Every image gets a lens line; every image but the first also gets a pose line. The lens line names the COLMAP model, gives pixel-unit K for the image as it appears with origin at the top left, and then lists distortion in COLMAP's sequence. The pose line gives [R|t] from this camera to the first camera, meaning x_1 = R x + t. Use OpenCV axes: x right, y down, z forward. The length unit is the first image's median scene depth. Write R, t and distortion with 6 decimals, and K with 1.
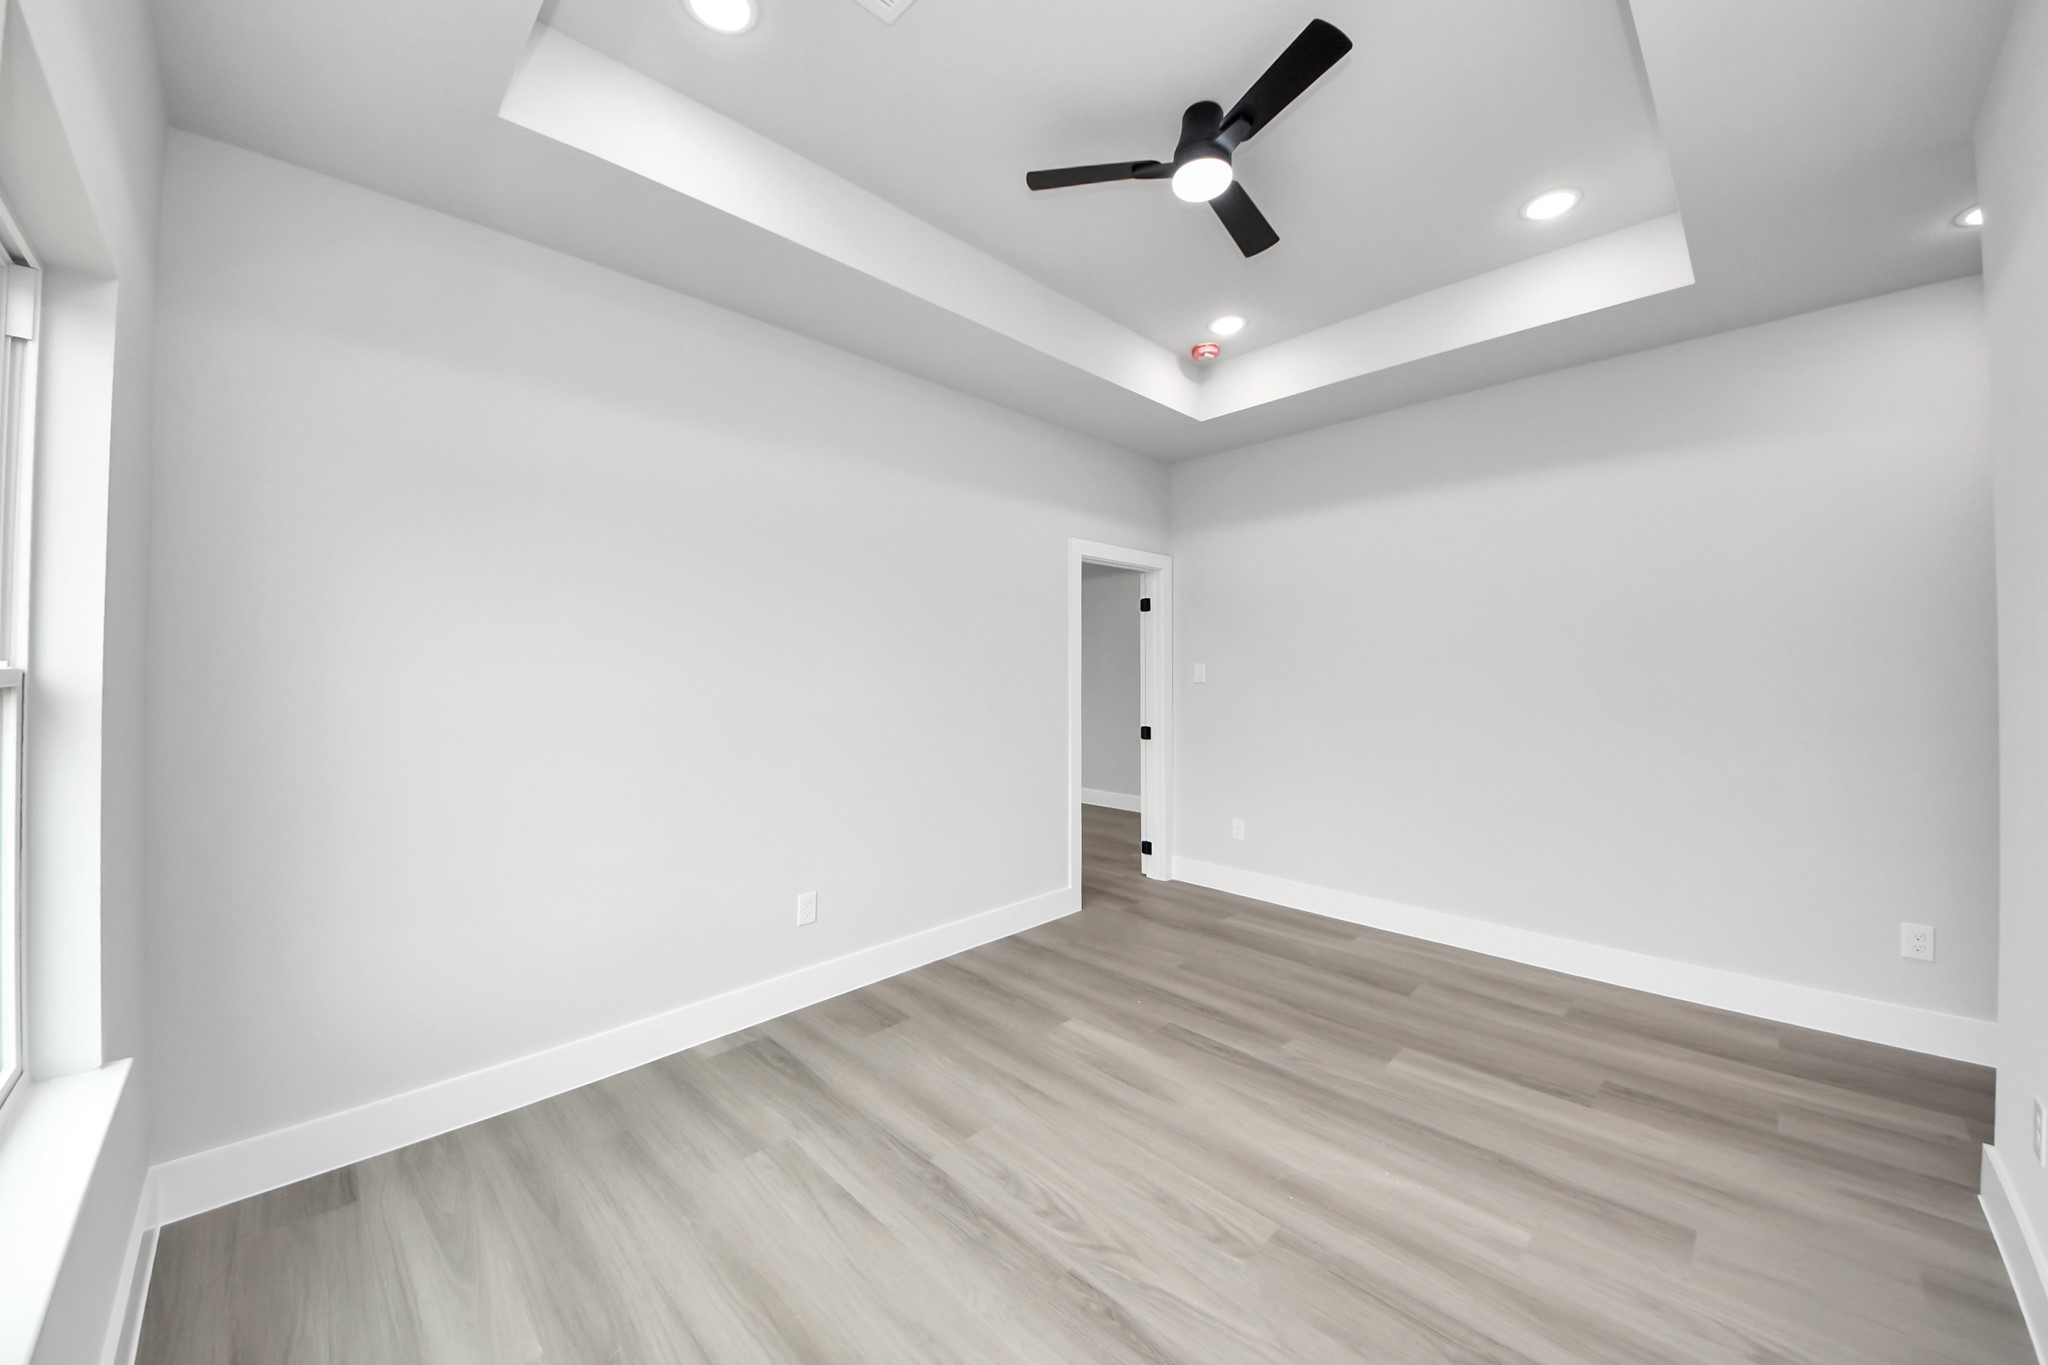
lens RADIAL K [[738.9, 0, 1030.1], [0, 738.9, 676.2], [0, 0, 1]] dist [0.048157, -0.028398]
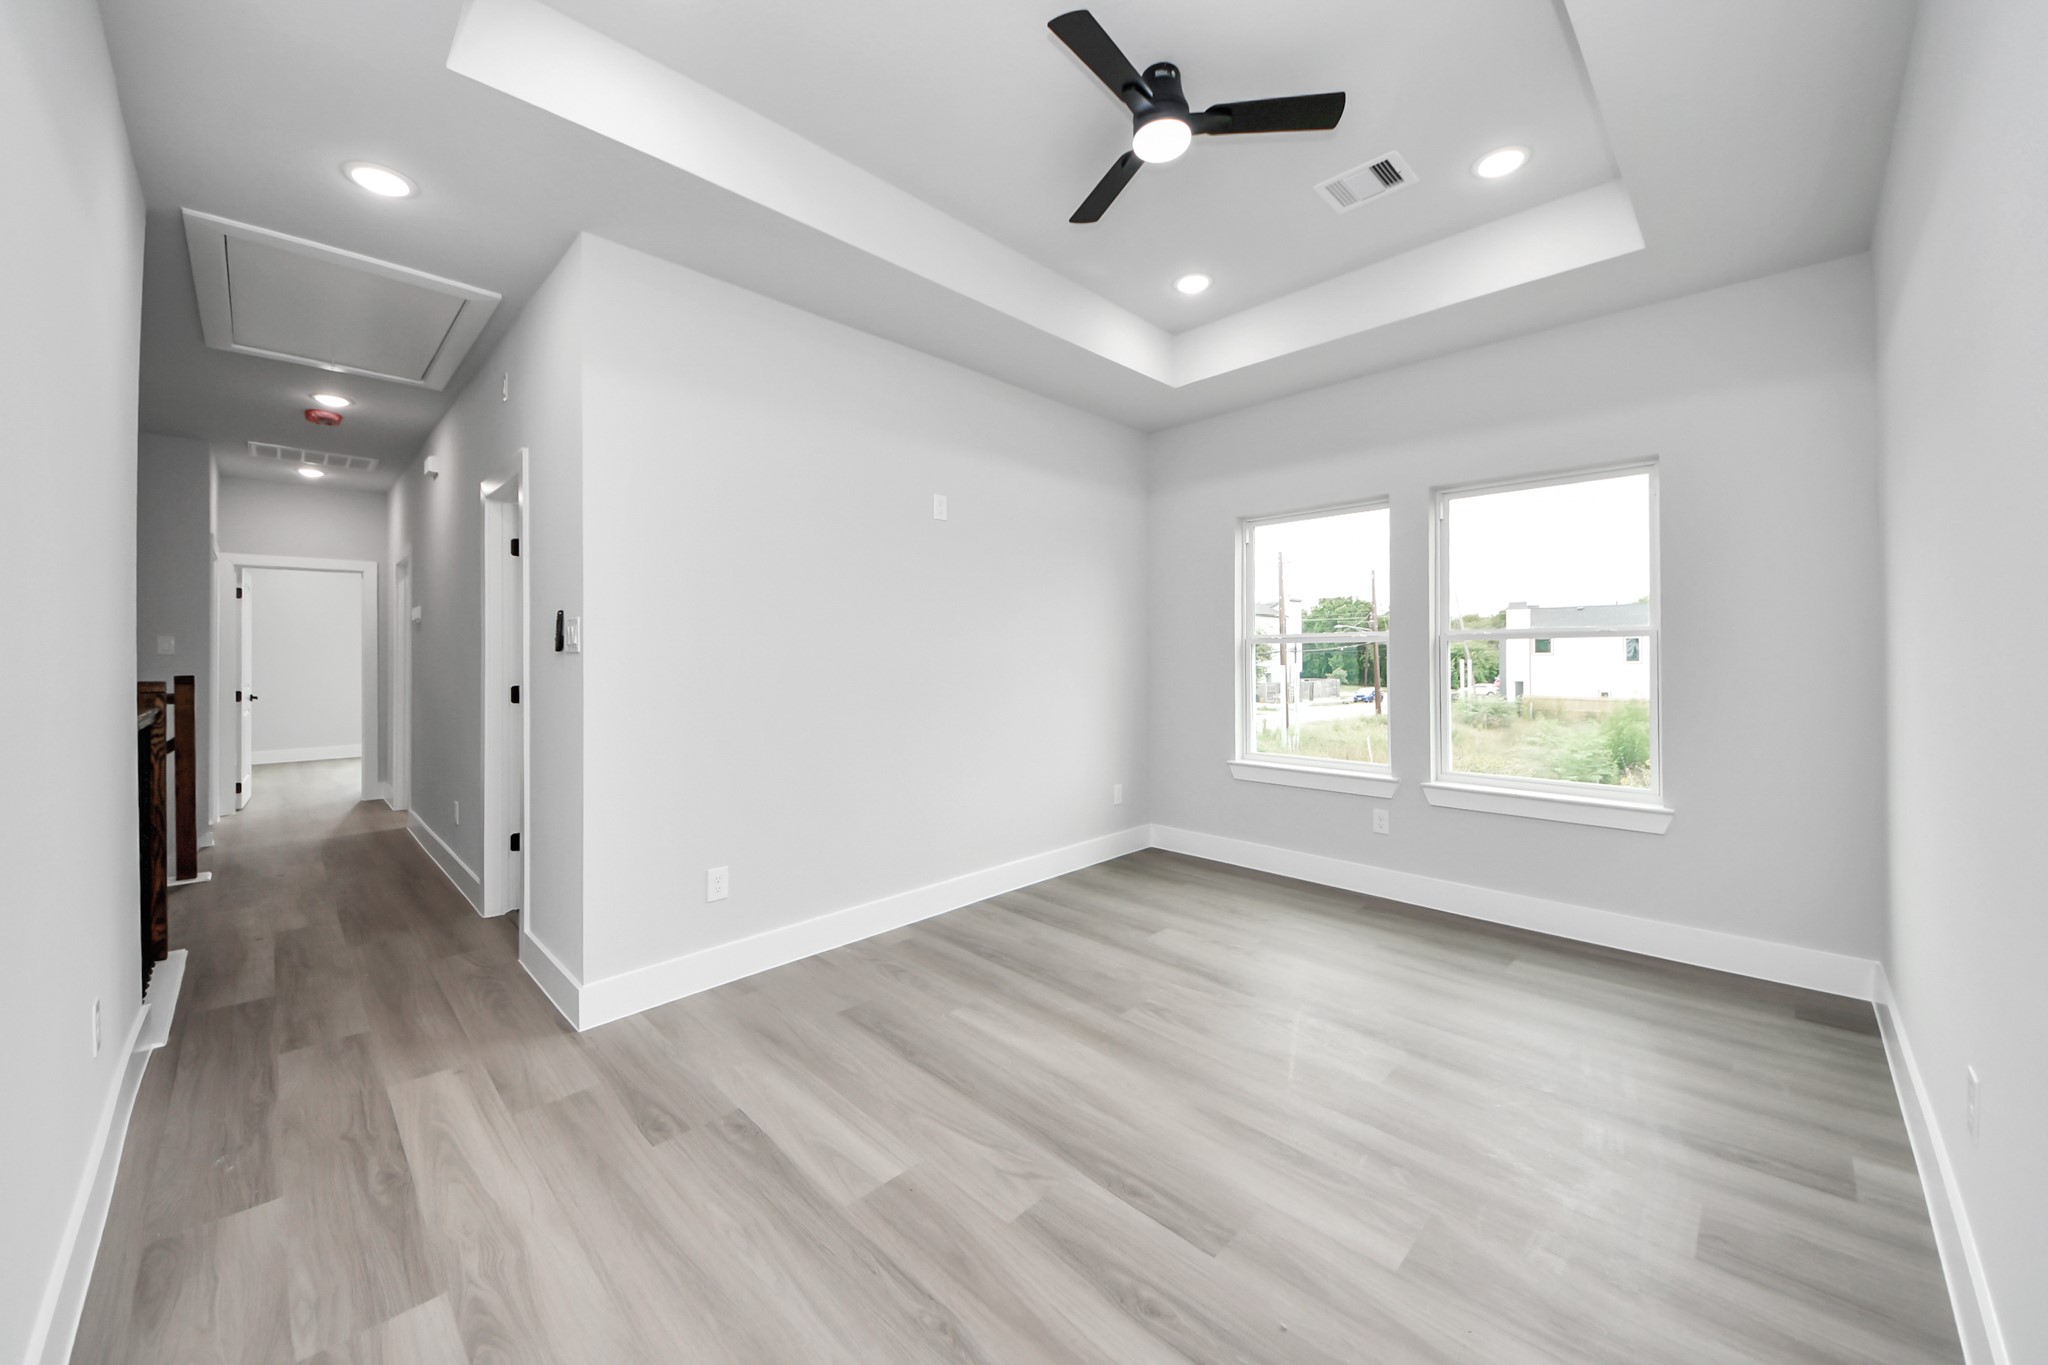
lens RADIAL K [[738.9, 0, 1030.1], [0, 738.9, 676.2], [0, 0, 1]] dist [0.048157, -0.028398]
pose [[-0.999994, 0.000771, -0.003432, 0.378074], [0.000664, 0.999521, 0.030941, 0.024052], [0.003454, 0.030939, -0.999515, 1.799038]]
